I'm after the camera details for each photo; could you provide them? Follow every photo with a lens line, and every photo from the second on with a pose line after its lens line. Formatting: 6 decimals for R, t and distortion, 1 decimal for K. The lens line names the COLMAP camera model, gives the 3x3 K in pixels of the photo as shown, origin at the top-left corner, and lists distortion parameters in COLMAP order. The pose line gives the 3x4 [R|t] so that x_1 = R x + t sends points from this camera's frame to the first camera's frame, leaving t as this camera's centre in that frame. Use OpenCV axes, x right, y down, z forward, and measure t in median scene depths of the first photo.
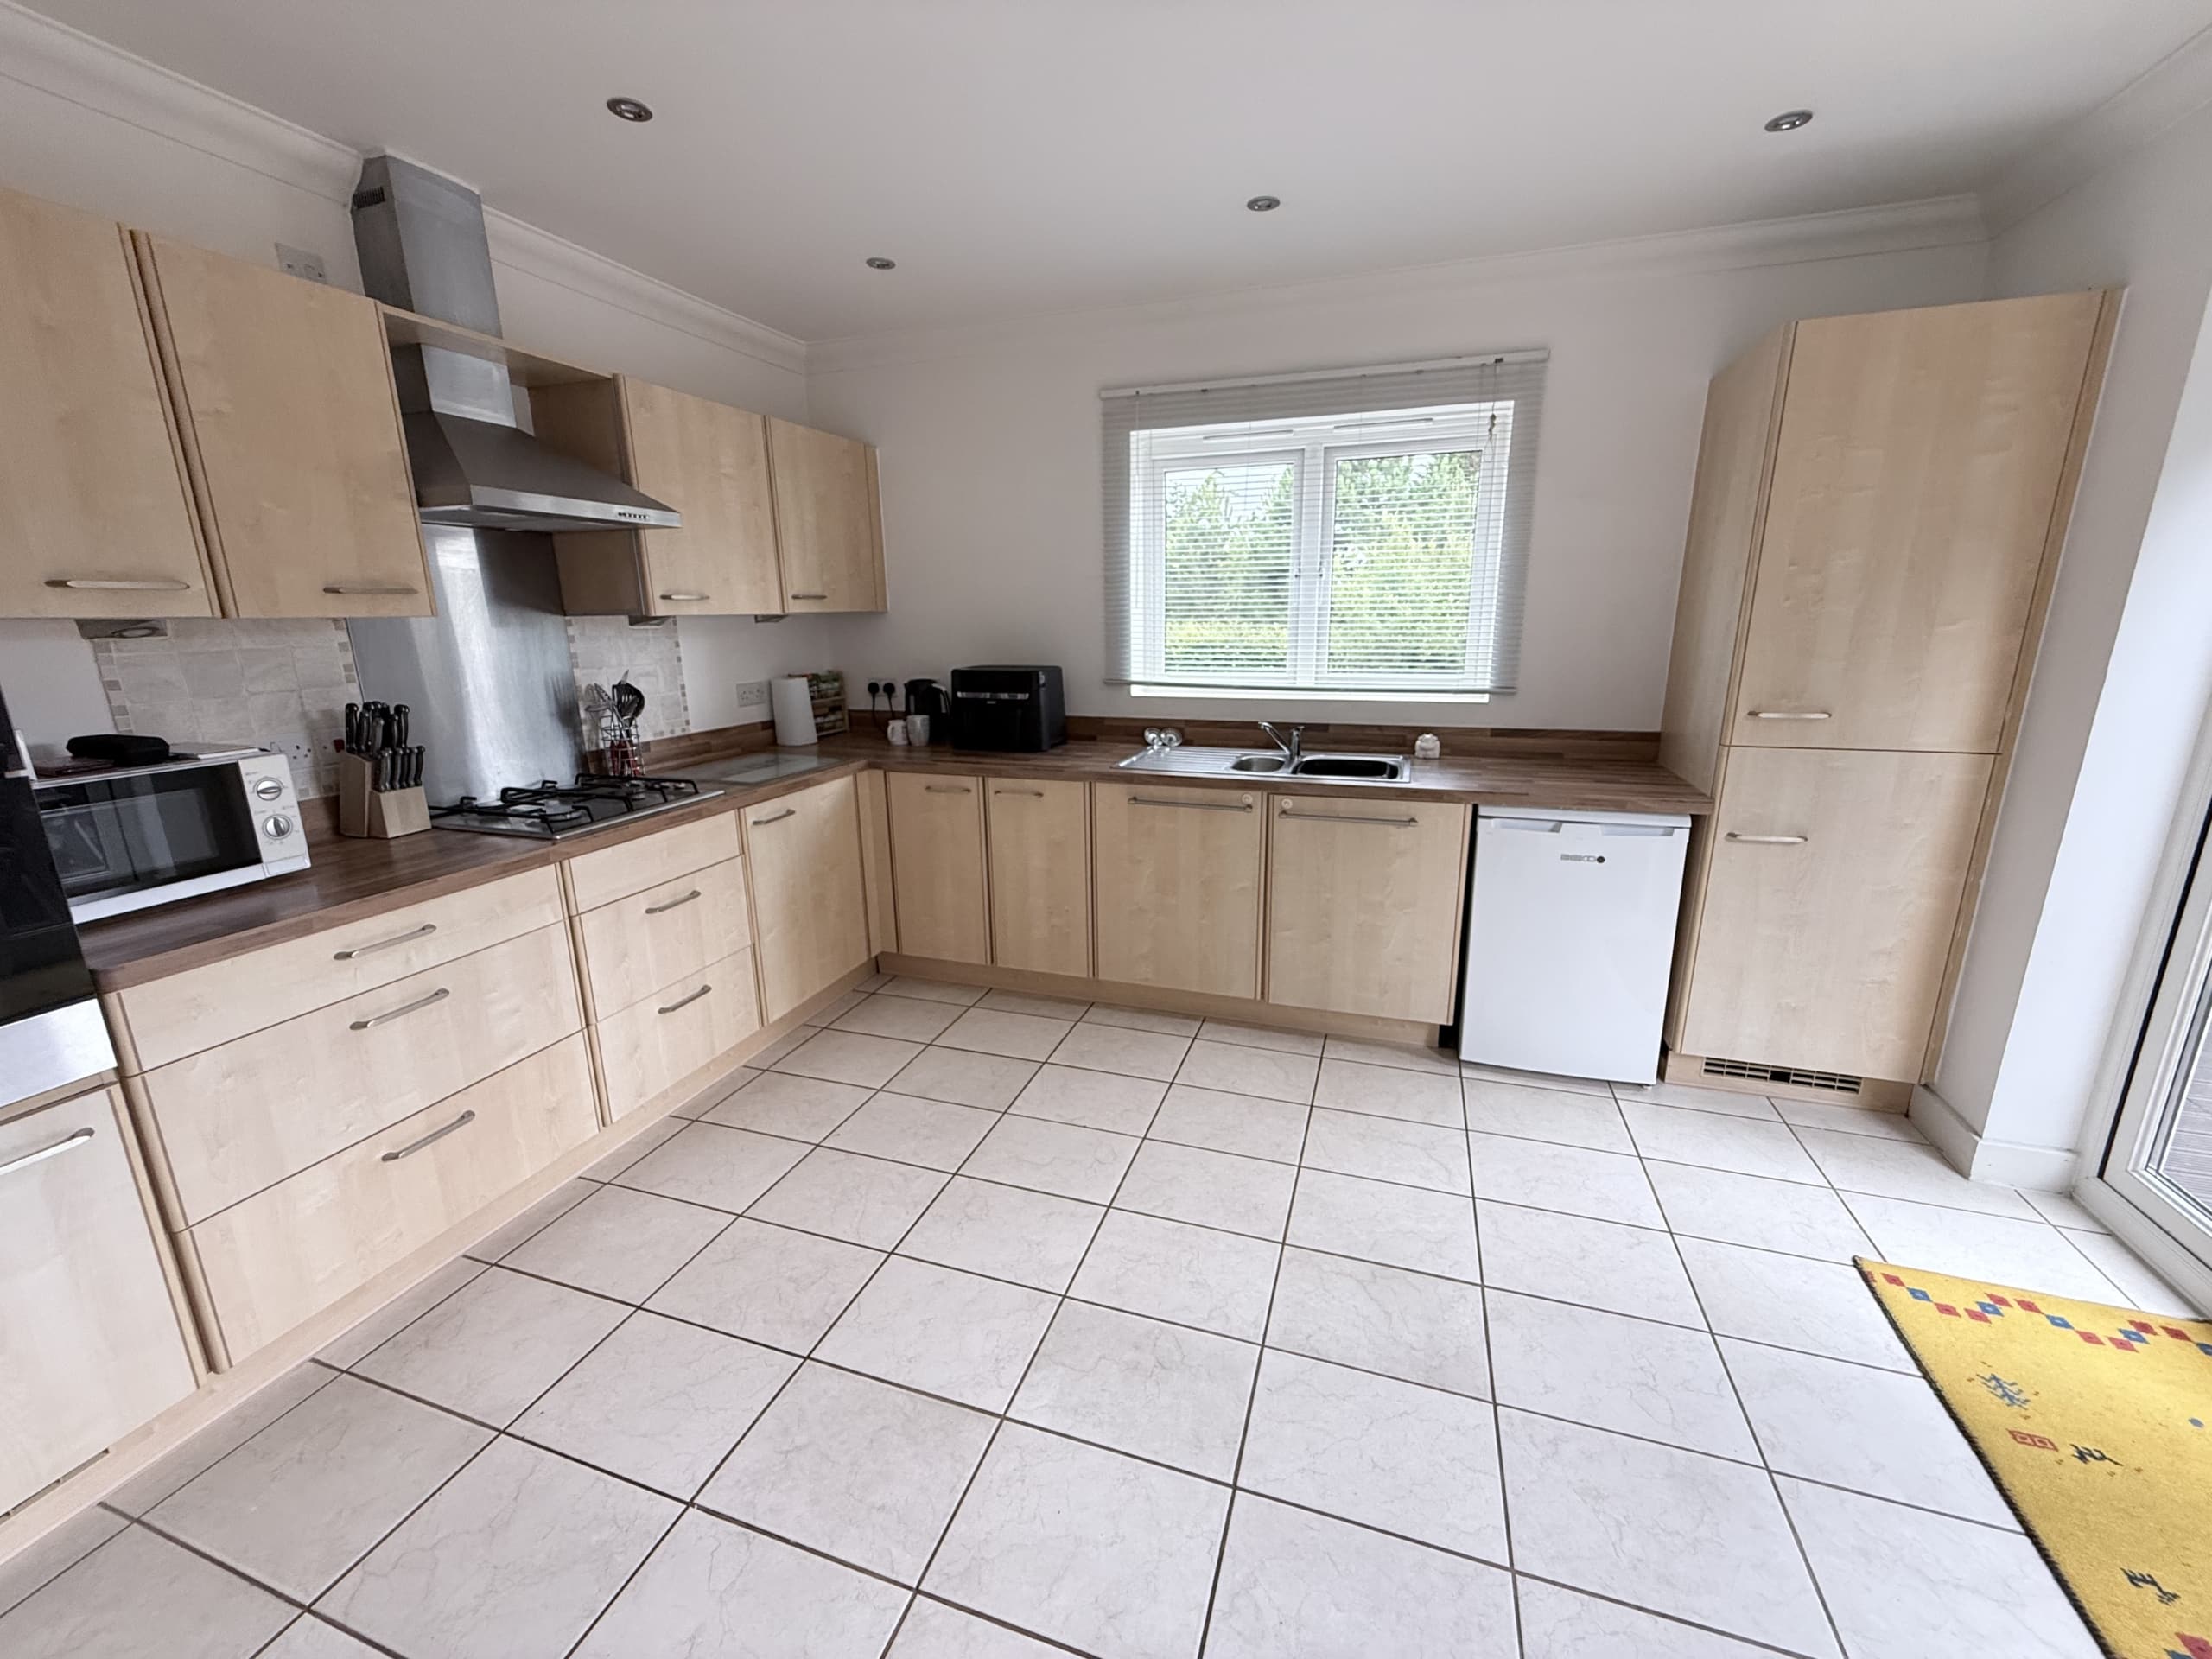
lens RADIAL K [[881.2, 0, 1101.6], [0, 881.2, 829.6], [0, 0, 1]] dist [-0.000413, 0.000087]
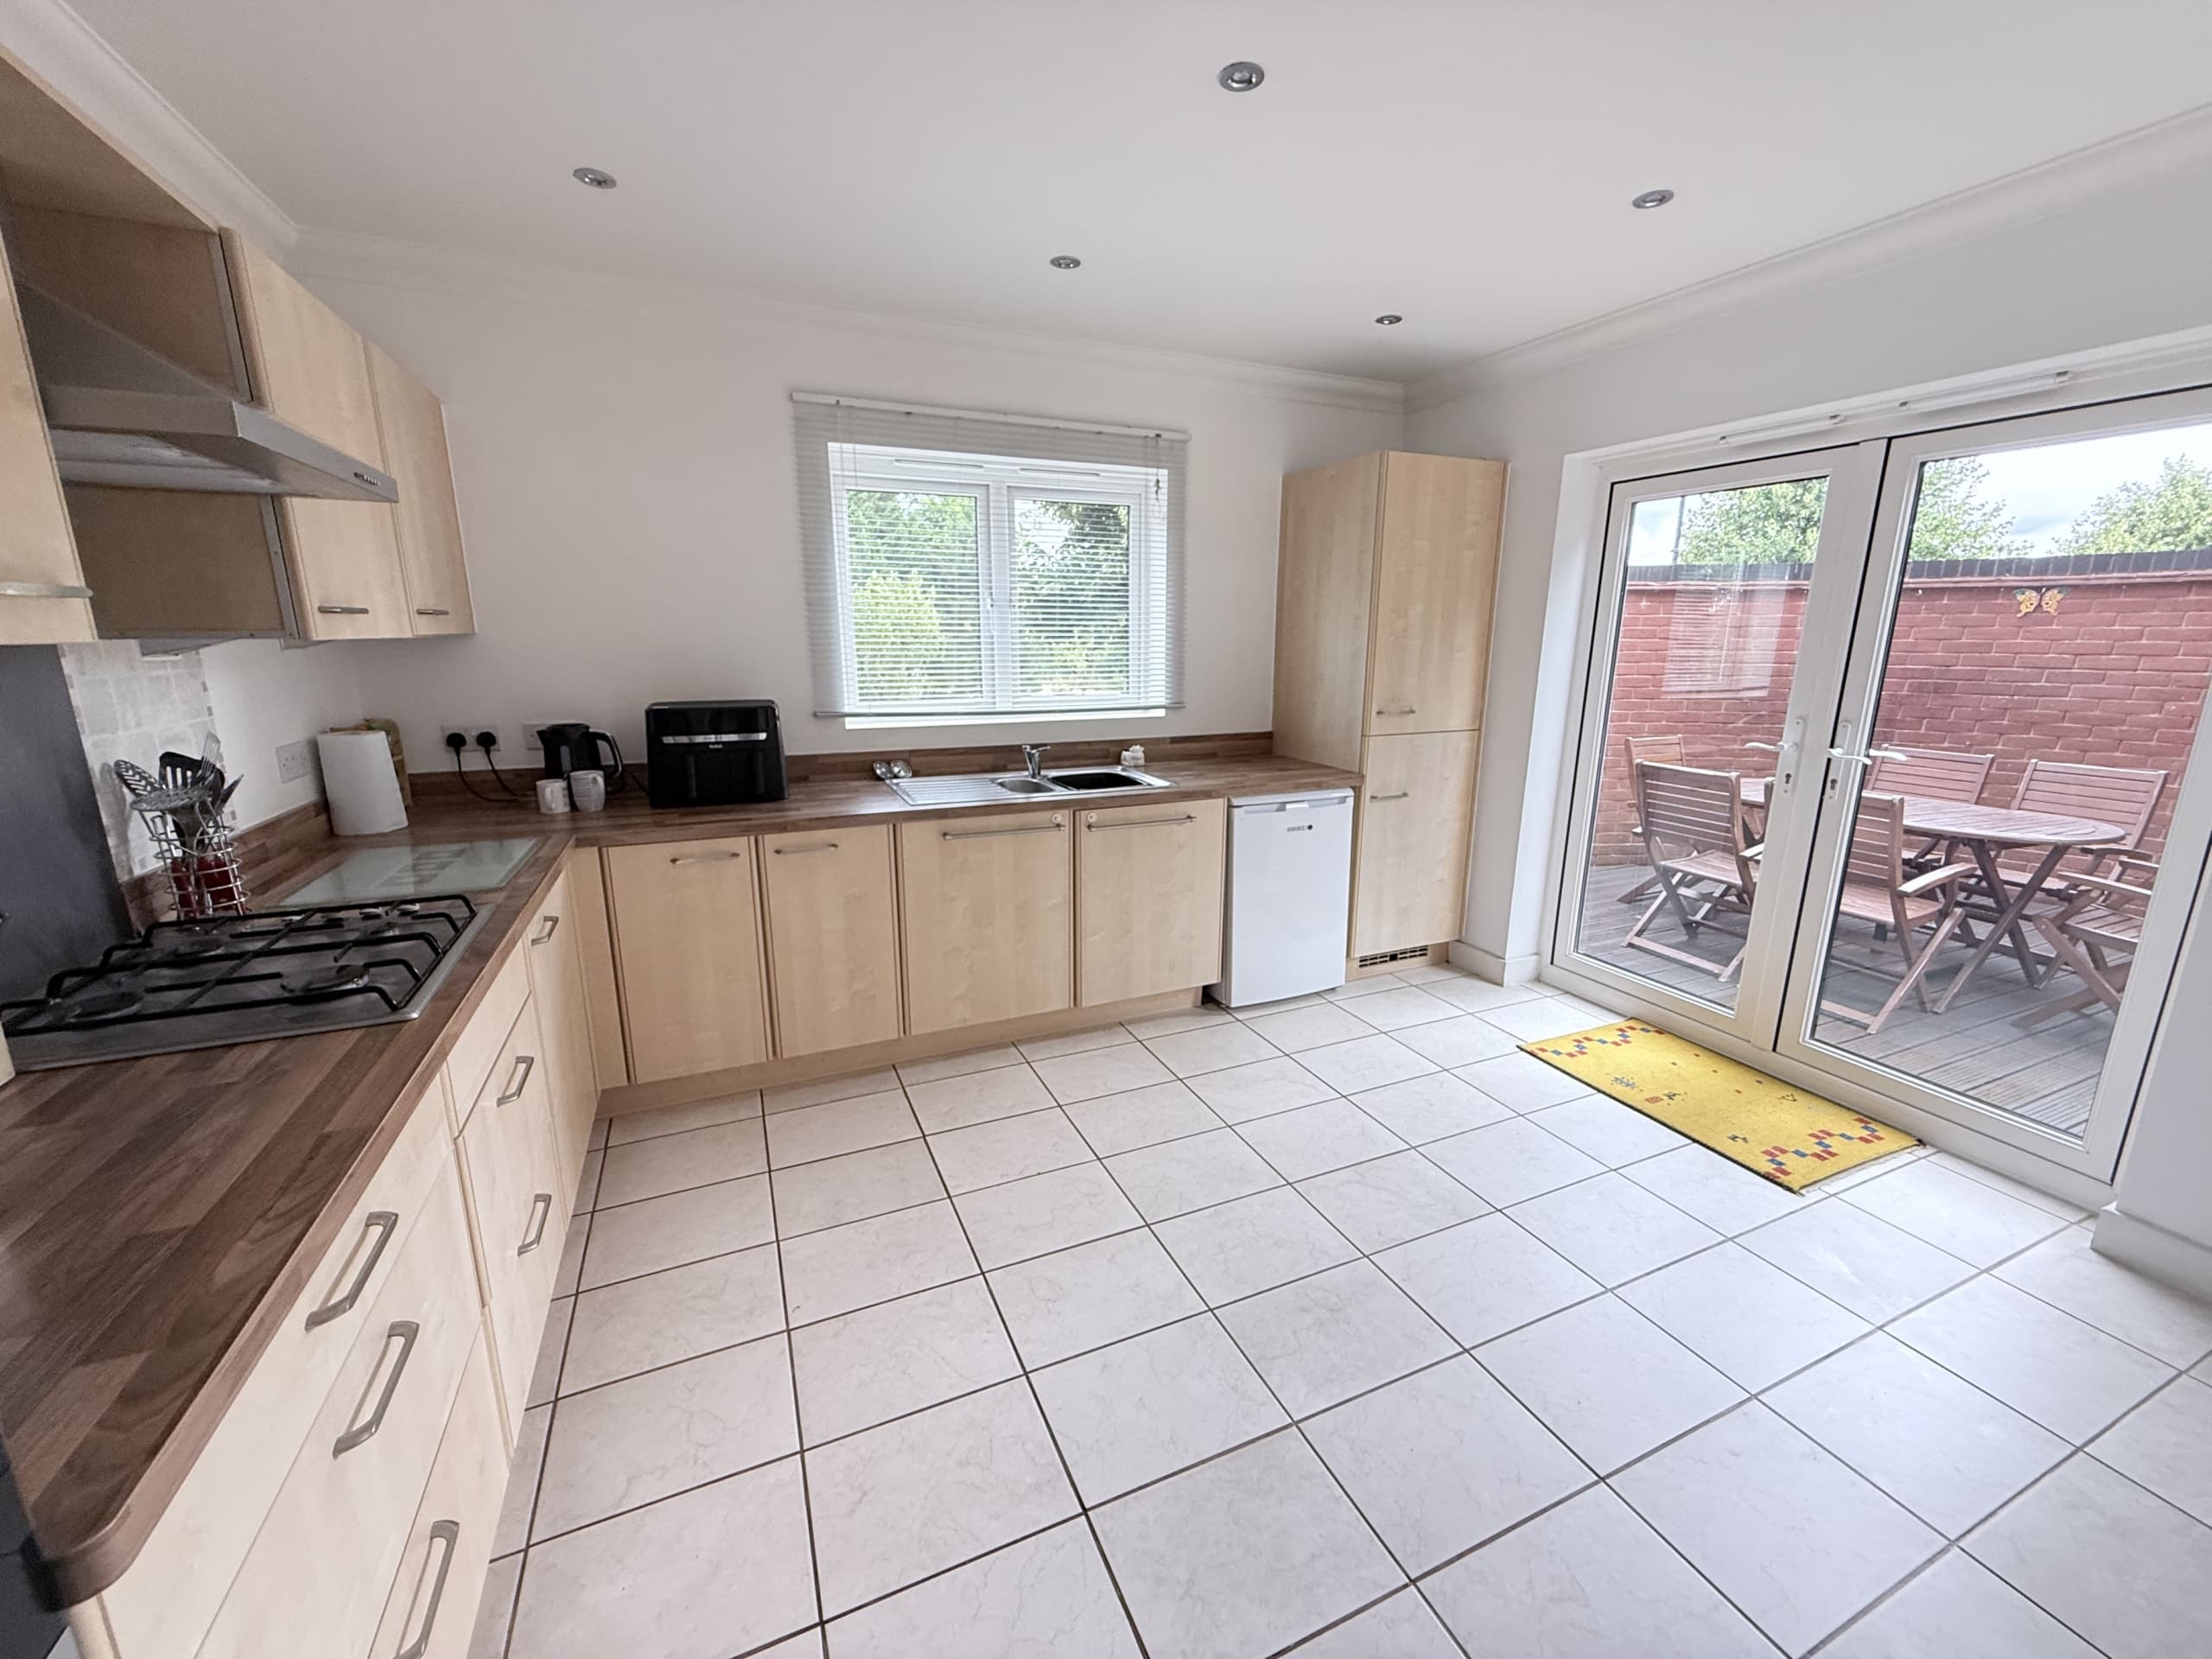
lens RADIAL K [[881.2, 0, 1101.6], [0, 881.2, 829.6], [0, 0, 1]] dist [-0.000413, 0.000087]
pose [[0.739131, -0.134702, 0.659955, -0.459598], [0.151249, 0.987969, 0.032257, -0.044659], [-0.656361, 0.075976, 0.750612, 0.172640]]
